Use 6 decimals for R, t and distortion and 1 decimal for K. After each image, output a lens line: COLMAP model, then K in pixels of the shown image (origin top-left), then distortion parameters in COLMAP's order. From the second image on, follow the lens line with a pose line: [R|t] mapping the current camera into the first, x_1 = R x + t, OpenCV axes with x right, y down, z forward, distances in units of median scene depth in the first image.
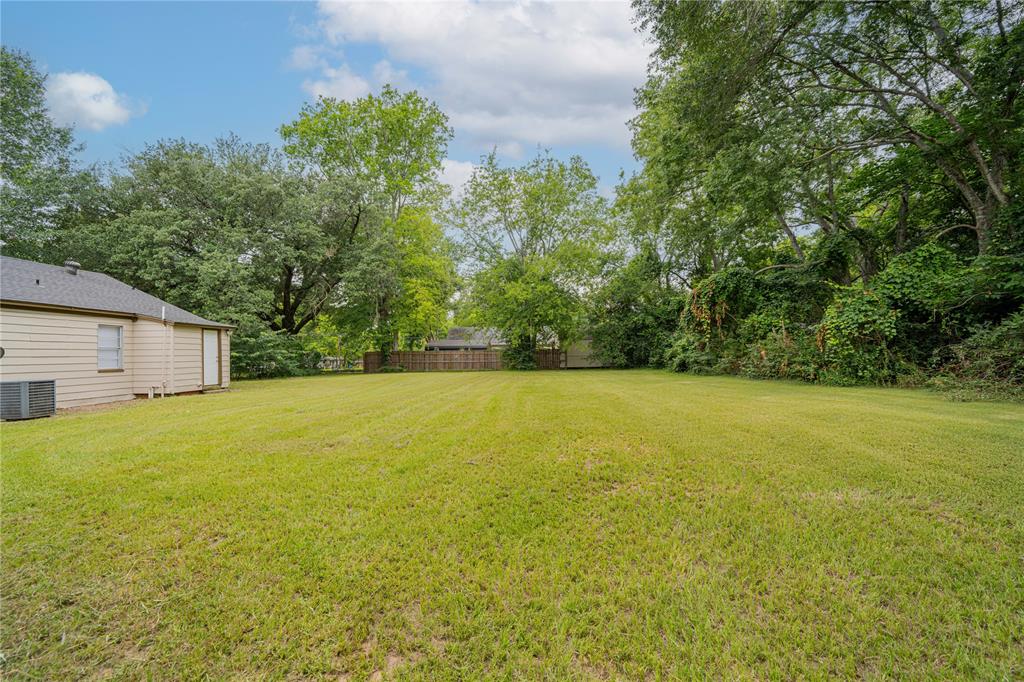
lens RADIAL K [[400.6, 0, 512.7], [0, 400.6, 357.0], [0, 0, 1]] dist [0.000171, 0.000010]
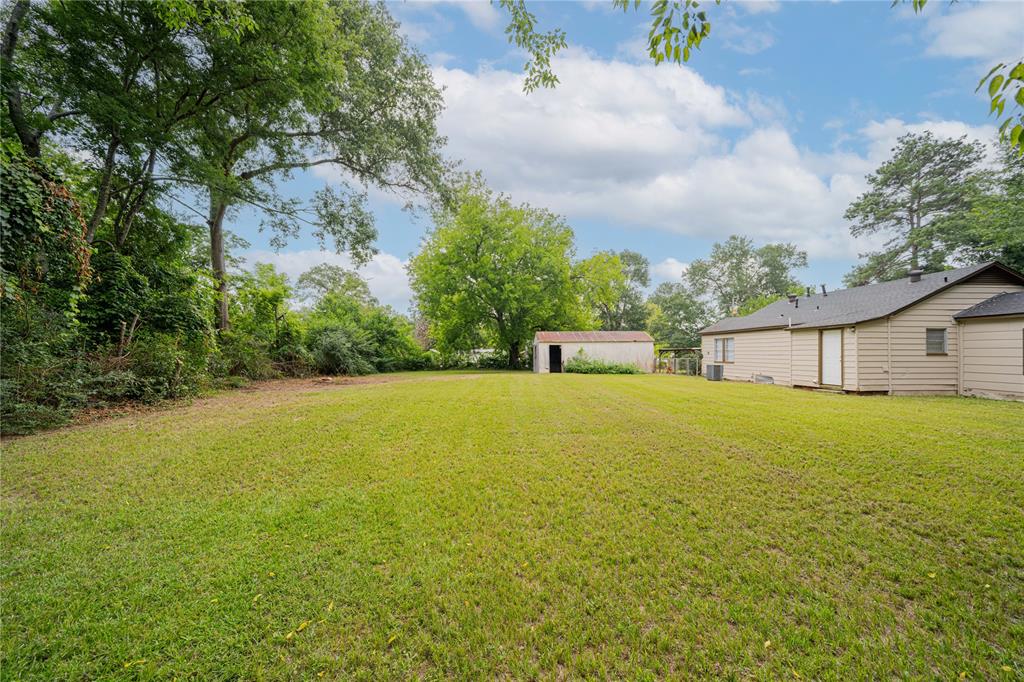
lens RADIAL K [[376.6, 0, 512.1], [0, 376.6, 351.0], [0, 0, 1]] dist [-0.000048, -0.000012]
pose [[-0.999252, 0.011938, -0.036774, 0.076128], [0.011853, 0.999927, 0.002530, -0.026802], [0.036801, 0.002093, -0.999320, 1.983902]]
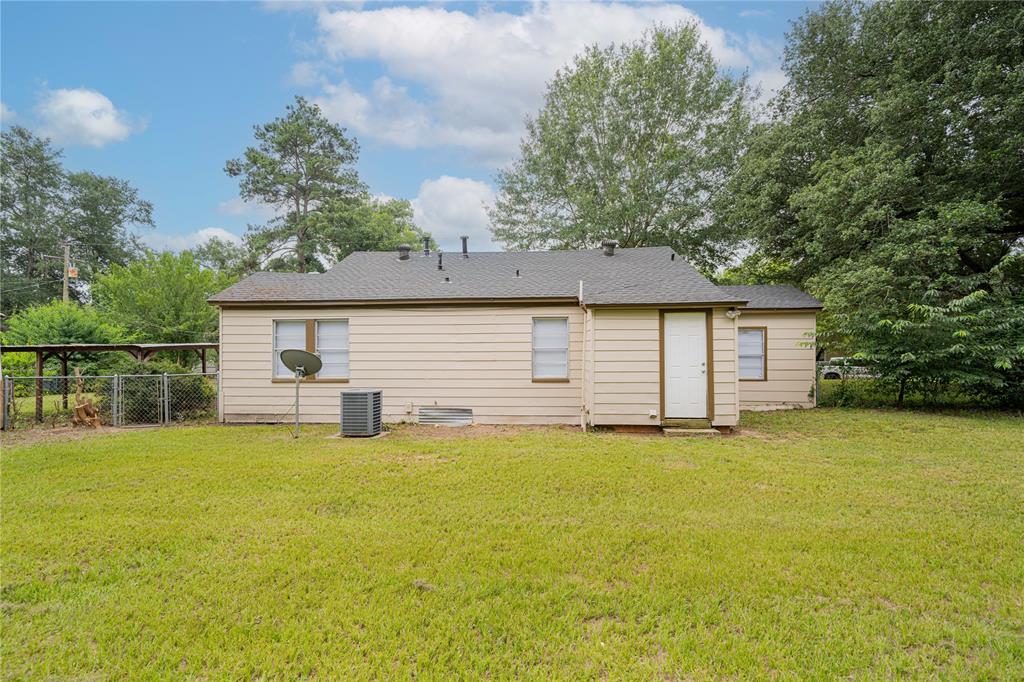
lens RADIAL K [[490.5, 0, 512.0], [0, 490.5, 341.0], [0, 0, 1]] dist [0.000580, 0.000199]
pose [[-0.112347, -0.018058, -0.993505, -0.103232], [-0.004816, 0.999833, -0.017629, -0.017669], [0.993657, 0.002804, -0.112416, 0.882965]]
